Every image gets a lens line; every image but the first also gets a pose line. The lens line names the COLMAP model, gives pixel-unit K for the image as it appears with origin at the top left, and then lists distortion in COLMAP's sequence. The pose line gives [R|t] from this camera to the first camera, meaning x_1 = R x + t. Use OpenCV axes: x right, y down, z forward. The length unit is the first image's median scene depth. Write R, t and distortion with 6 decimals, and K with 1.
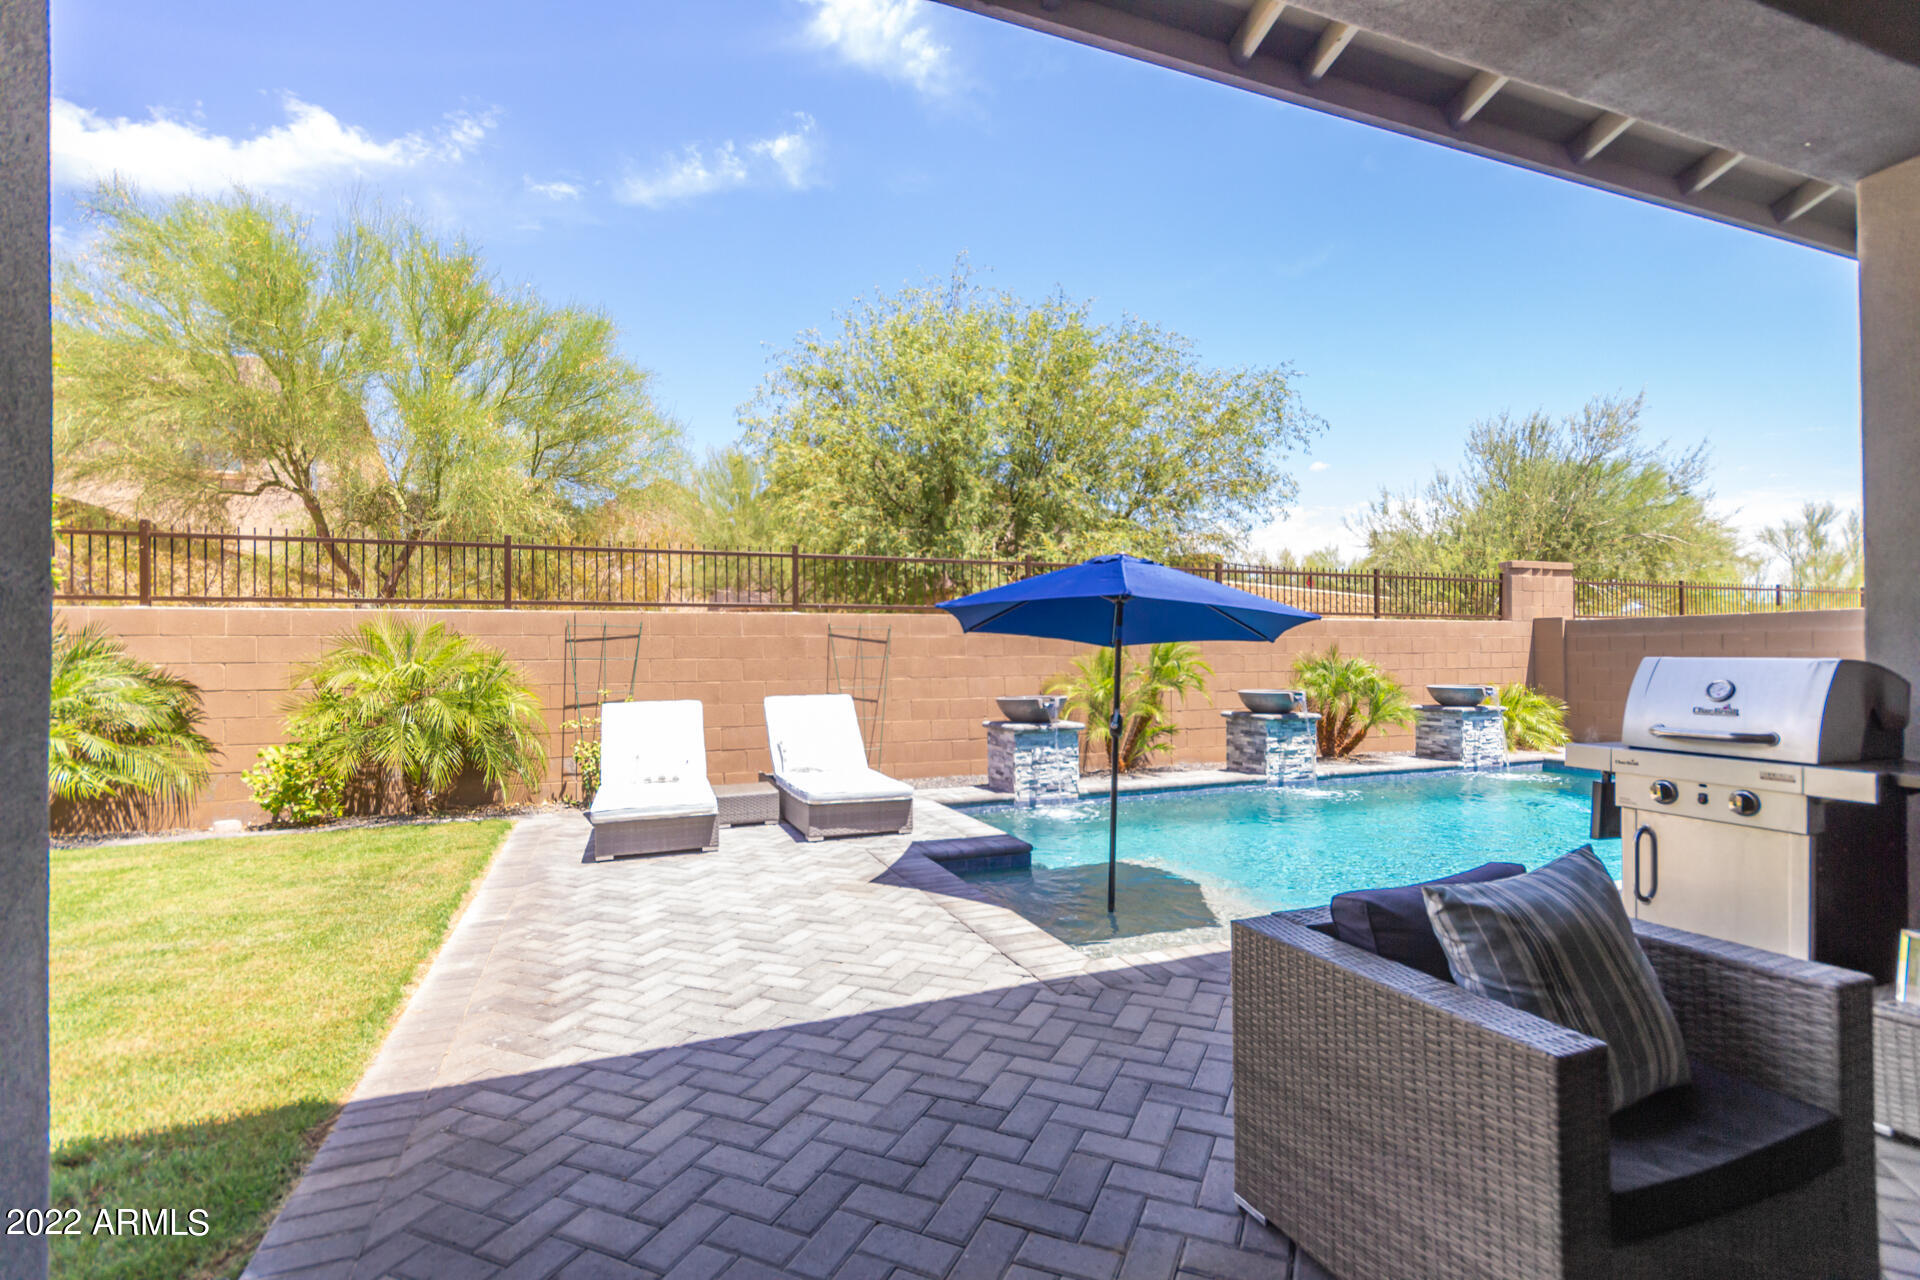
lens RADIAL K [[889.0, 0, 970.2], [0, 889.0, 649.6], [0, 0, 1]] dist [0.005682, 0.001003]
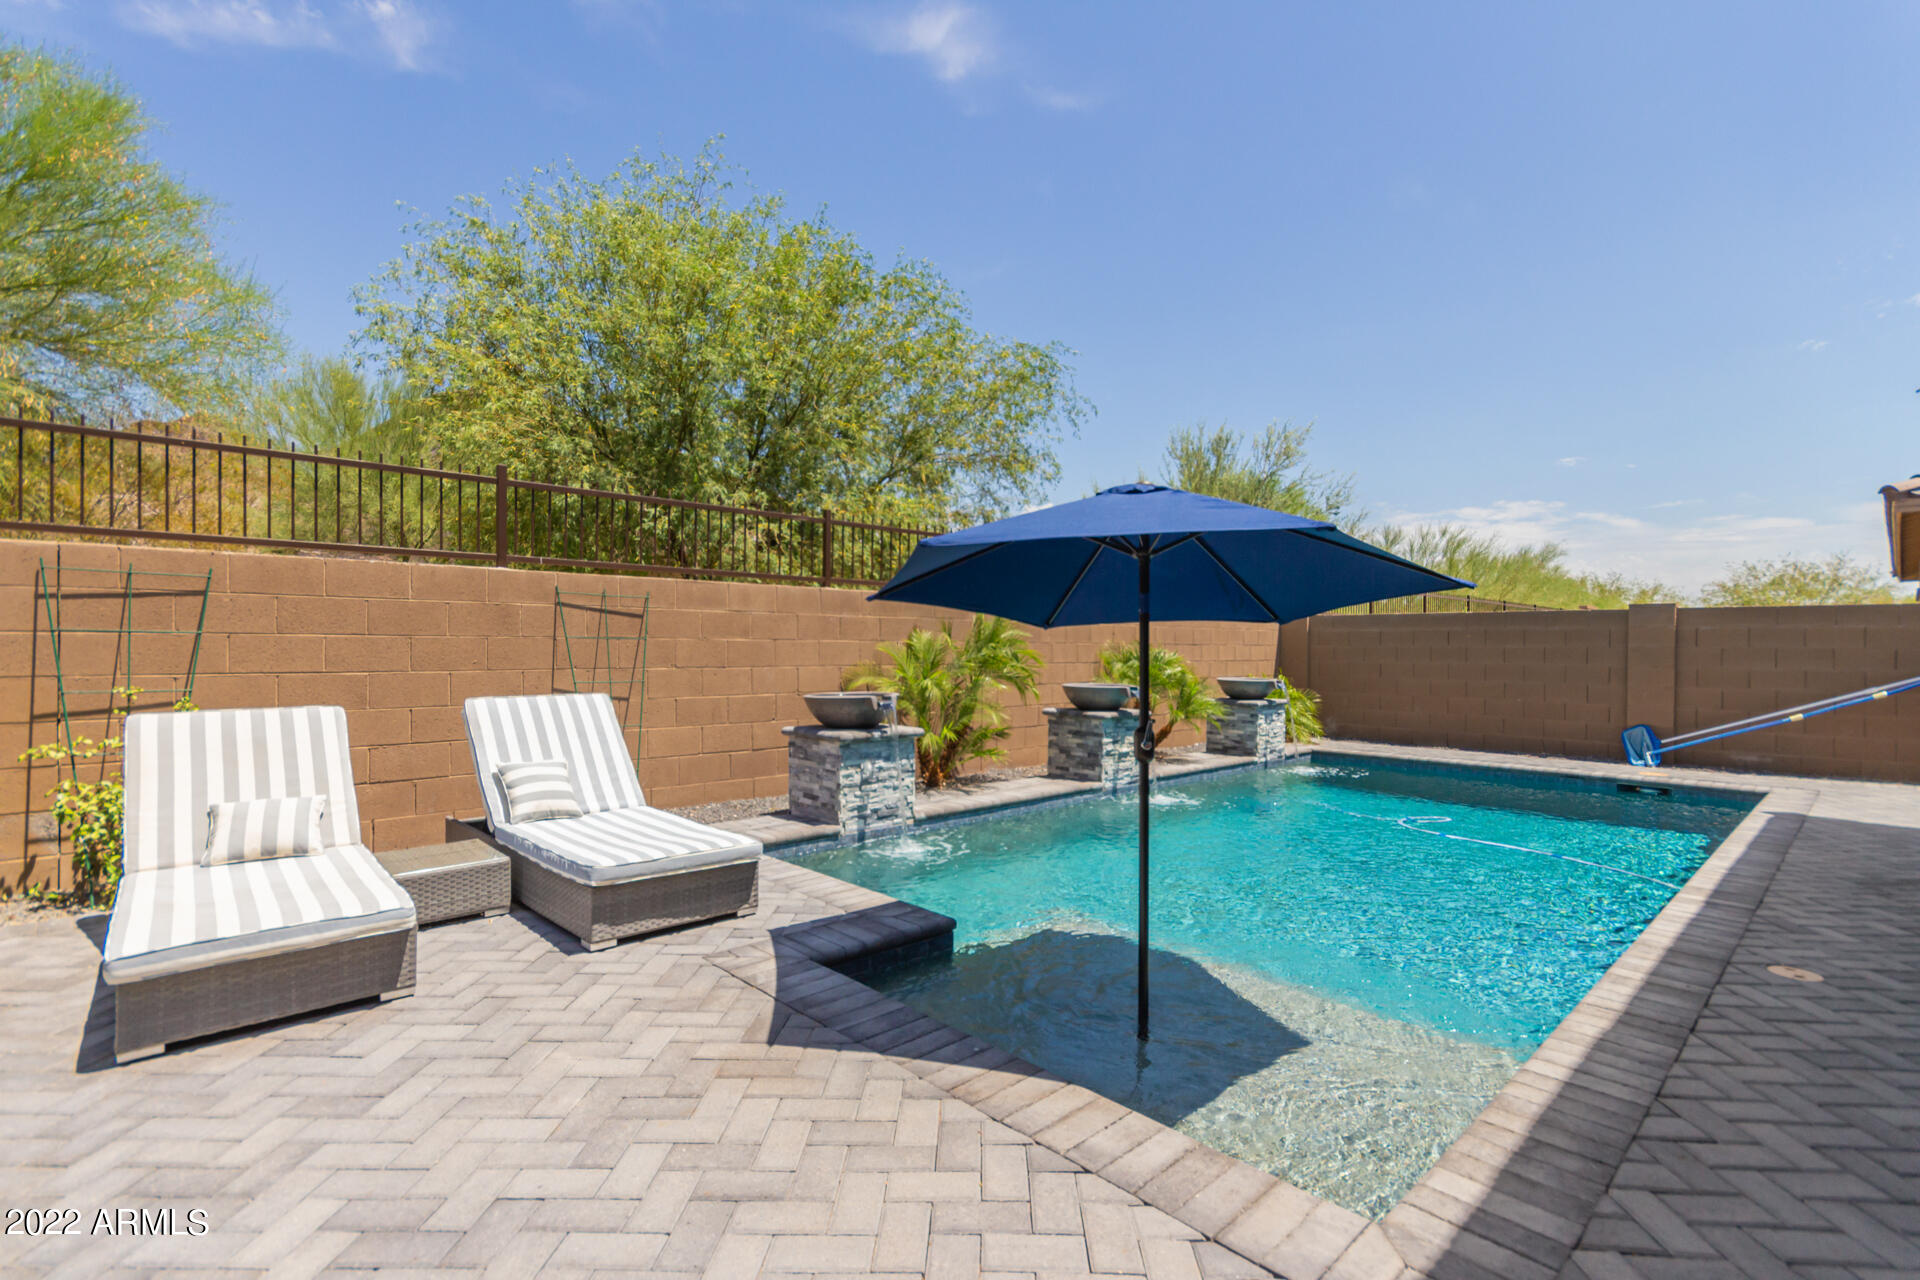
lens RADIAL K [[889.0, 0, 970.2], [0, 889.0, 649.6], [0, 0, 1]] dist [0.005682, 0.001003]
pose [[0.928528, 0.013545, 0.371016, -0.123309], [-0.018101, 0.999797, 0.008800, 0.007453], [-0.370821, -0.014887, 0.928585, 0.271715]]
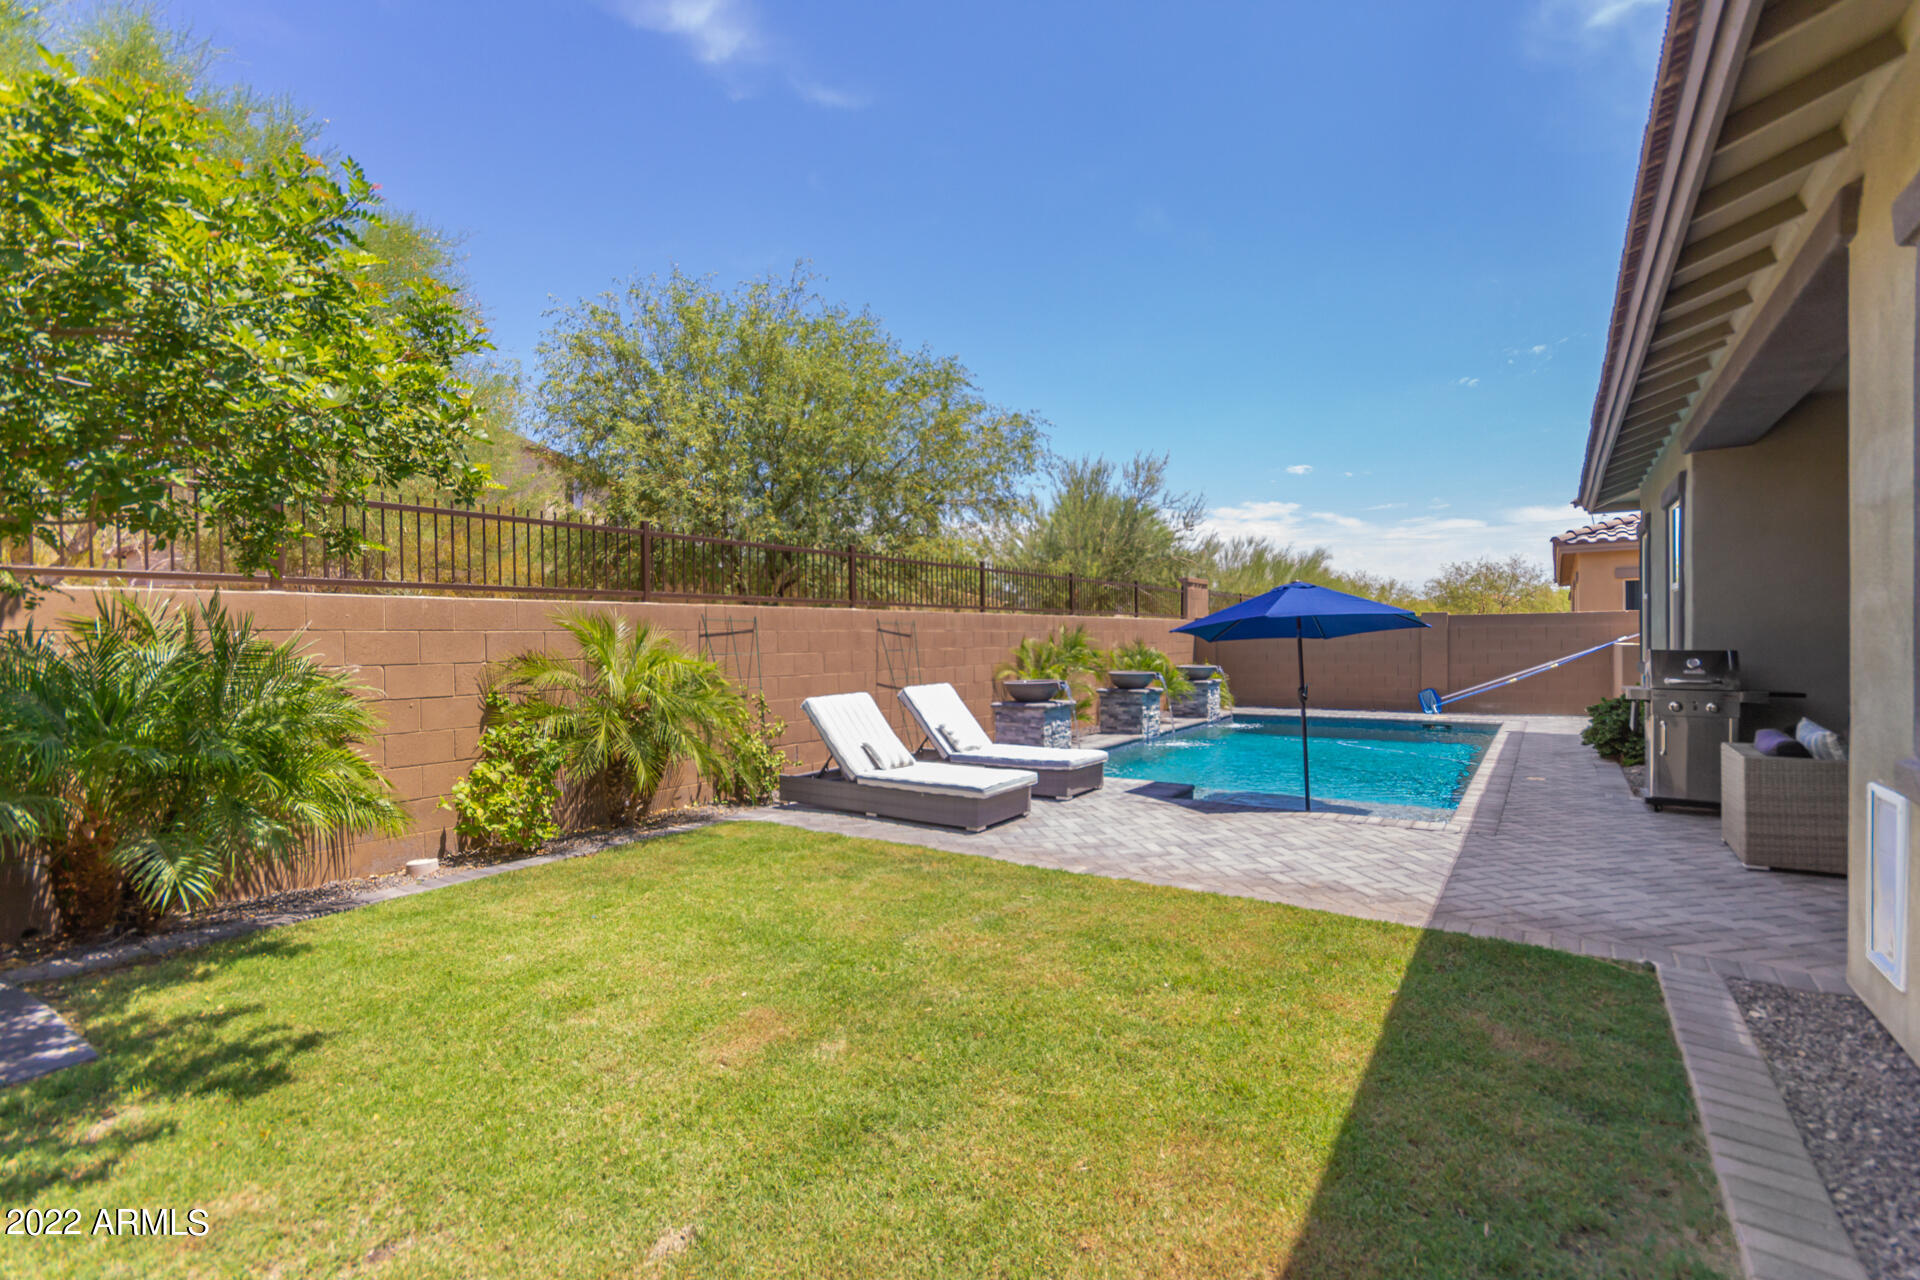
lens RADIAL K [[889.0, 0, 970.2], [0, 889.0, 649.6], [0, 0, 1]] dist [0.005682, 0.001003]
pose [[0.823459, -0.008913, 0.567306, -0.725234], [-0.000596, 0.999862, 0.016574, -0.011217], [-0.567376, -0.013986, 0.823340, 0.040840]]
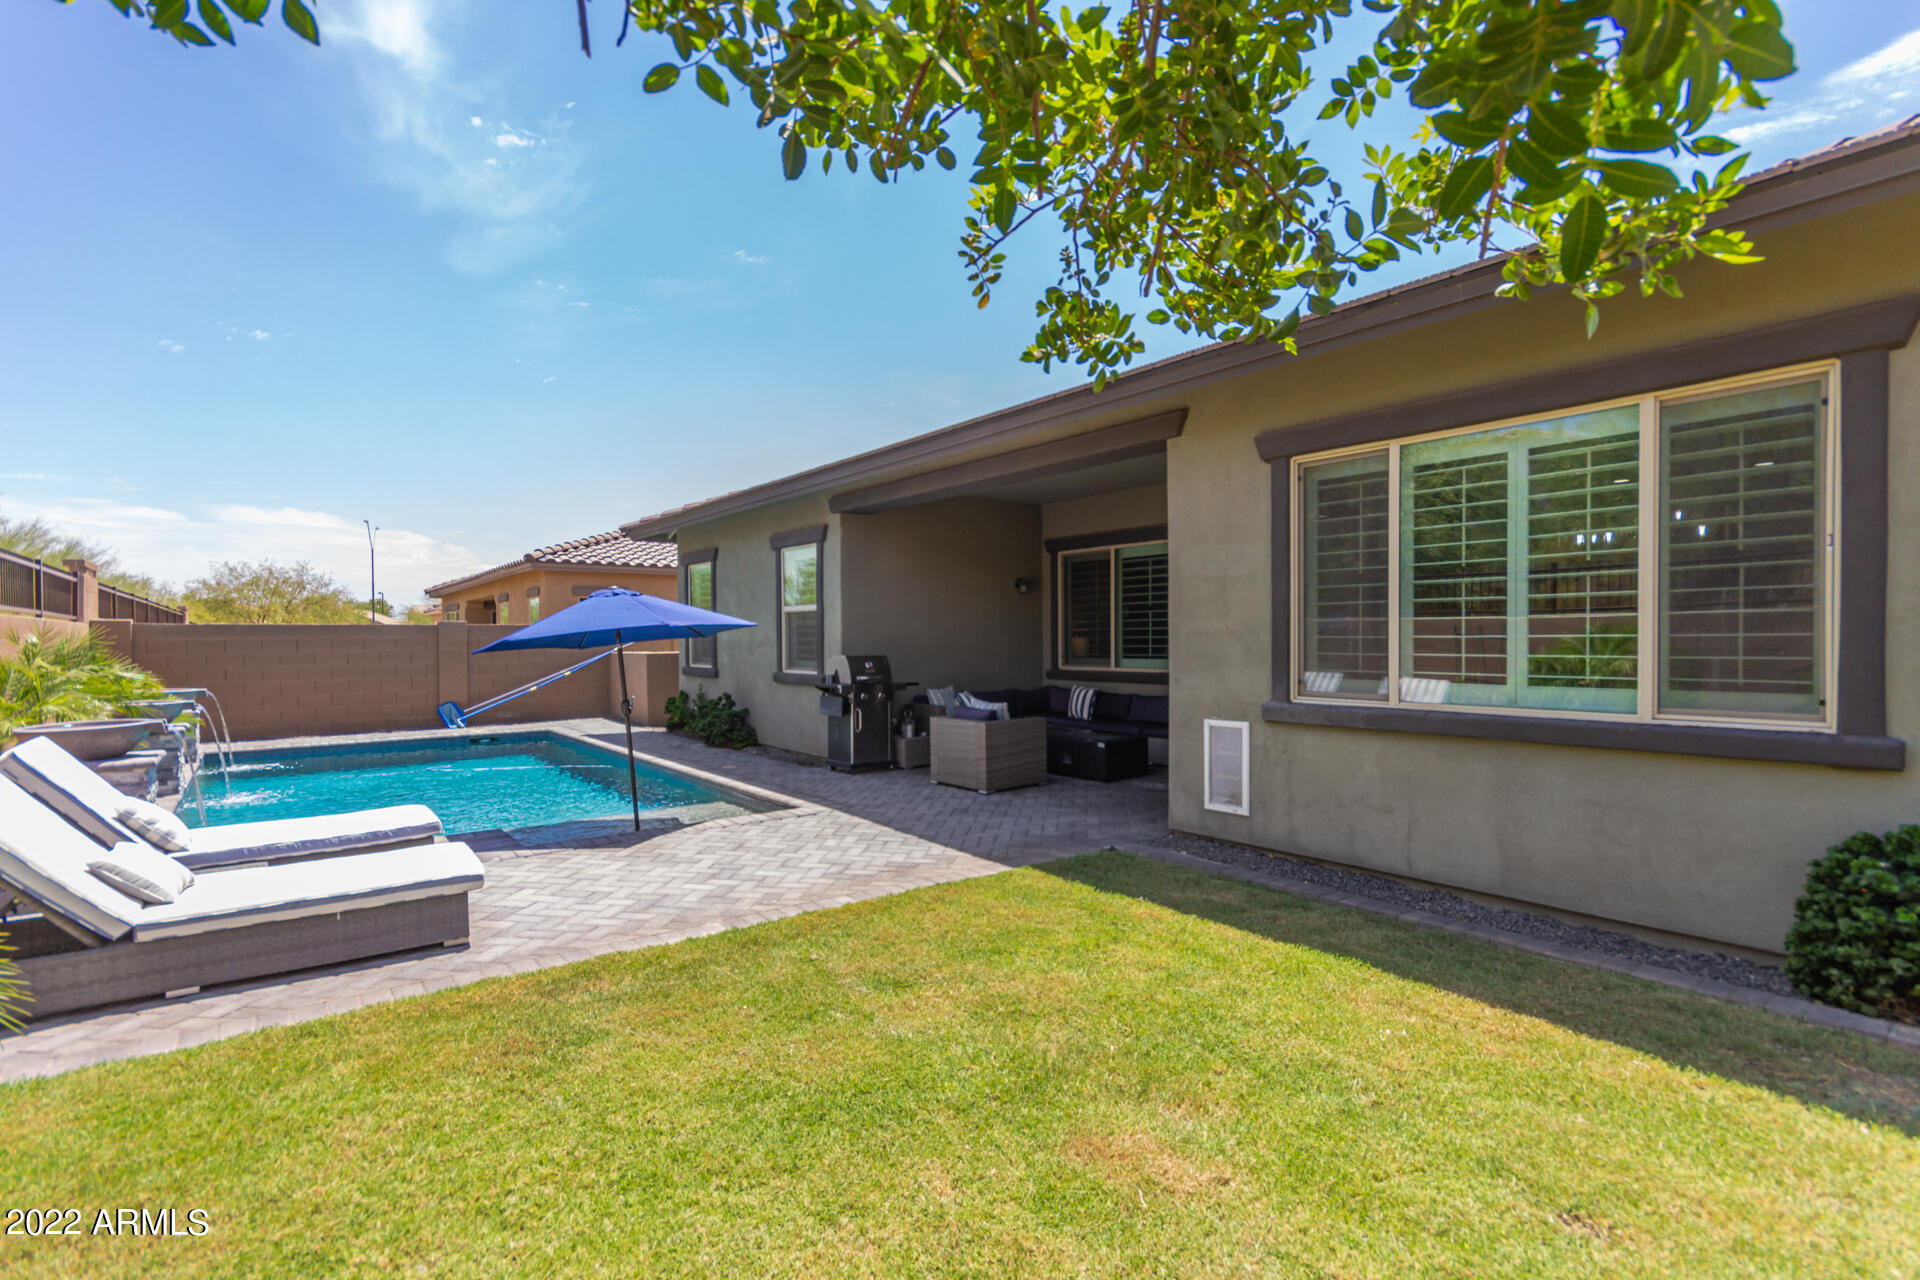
lens RADIAL K [[893.8, 0, 971.9], [0, 893.8, 666.9], [0, 0, 1]] dist [0.001268, 0.000215]
pose [[-0.285261, -0.022418, 0.958188, -0.850224], [0.000870, 0.999720, 0.023649, -0.009305], [-0.958450, 0.007580, -0.285161, 0.537432]]
